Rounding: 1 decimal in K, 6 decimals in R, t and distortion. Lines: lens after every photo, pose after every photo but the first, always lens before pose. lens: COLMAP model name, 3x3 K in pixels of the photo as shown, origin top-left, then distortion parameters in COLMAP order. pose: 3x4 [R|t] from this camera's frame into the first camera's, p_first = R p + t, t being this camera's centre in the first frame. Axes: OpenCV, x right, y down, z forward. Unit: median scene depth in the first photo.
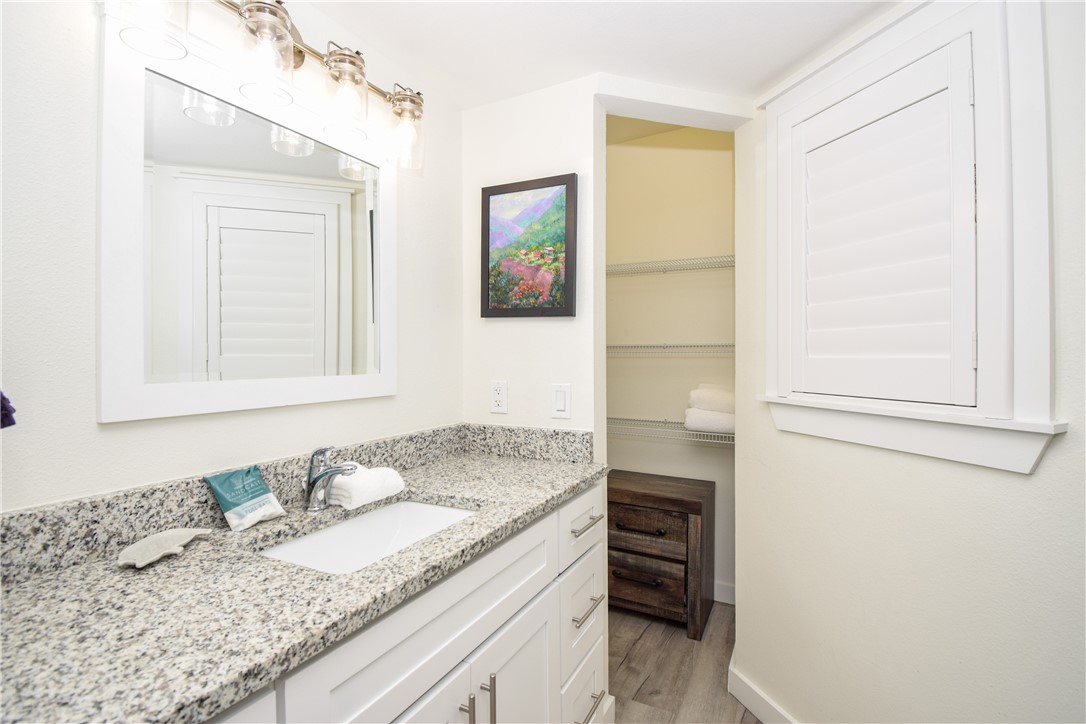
lens RADIAL K [[503.1, 0, 559.5], [0, 503.1, 357.5], [0, 0, 1]] dist [0.032953, -0.028819]
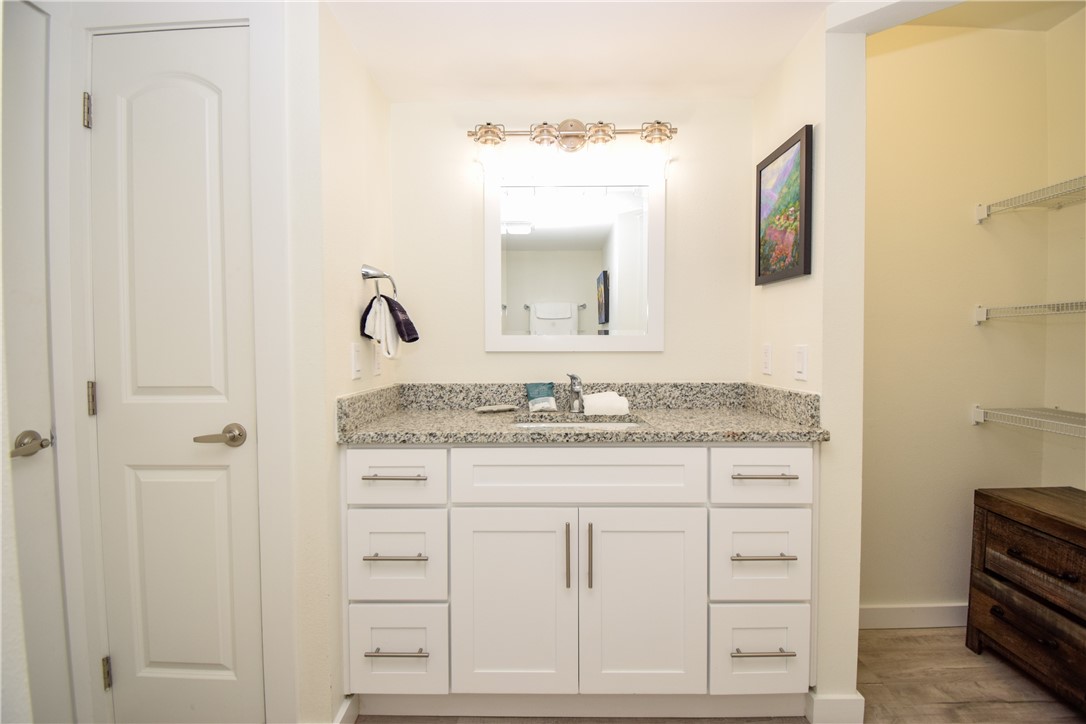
lens RADIAL K [[503.1, 0, 559.5], [0, 503.1, 357.5], [0, 0, 1]] dist [0.032953, -0.028819]
pose [[0.459111, 0.019849, -0.888157, 0.717435], [-0.000205, 0.999753, 0.022237, 0.059265], [0.888379, -0.010028, 0.459001, 0.140366]]
